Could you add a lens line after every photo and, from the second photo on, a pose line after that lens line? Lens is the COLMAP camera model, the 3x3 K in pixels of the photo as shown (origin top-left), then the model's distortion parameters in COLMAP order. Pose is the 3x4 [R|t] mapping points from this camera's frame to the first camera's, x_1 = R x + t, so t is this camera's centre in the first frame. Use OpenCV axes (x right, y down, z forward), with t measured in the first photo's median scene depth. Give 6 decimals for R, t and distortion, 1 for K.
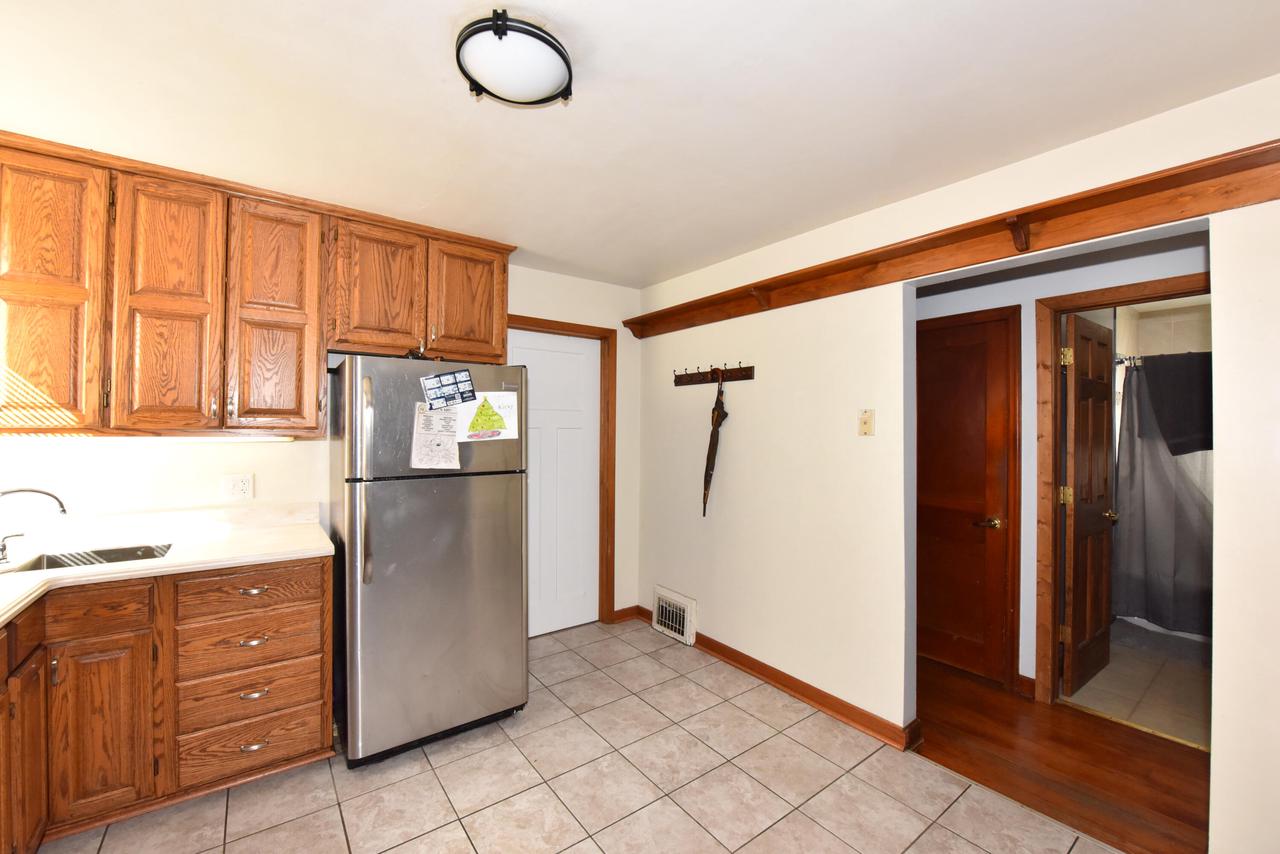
lens RADIAL K [[520.2, 0, 640.0], [0, 520.2, 427.0], [0, 0, 1]] dist [-0.001223, -0.005508]
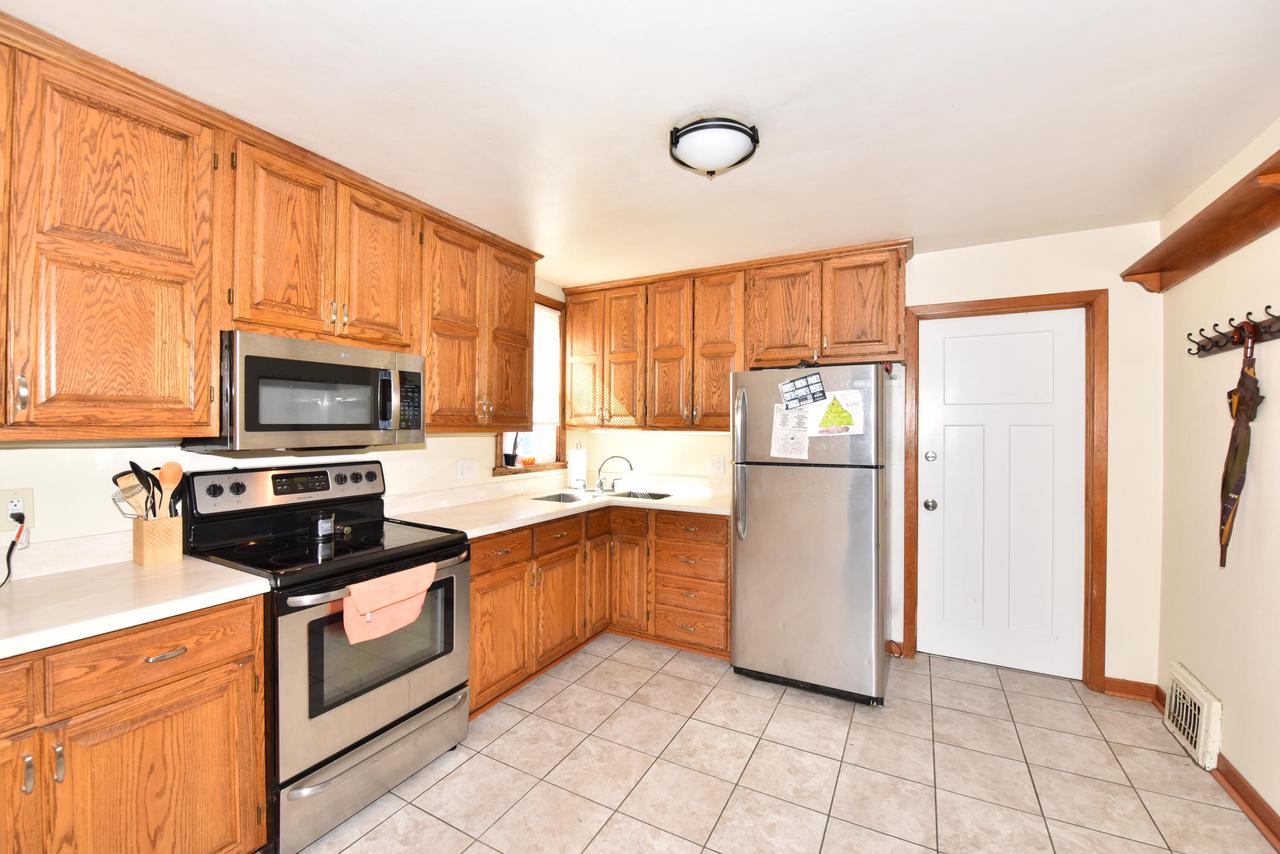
lens RADIAL K [[520.2, 0, 640.0], [0, 520.2, 427.0], [0, 0, 1]] dist [-0.001223, -0.005508]
pose [[0.424053, -0.005160, -0.905623, 0.517371], [0.001030, 0.999986, -0.005216, 0.012821], [0.905637, 0.001279, 0.424053, 0.163498]]
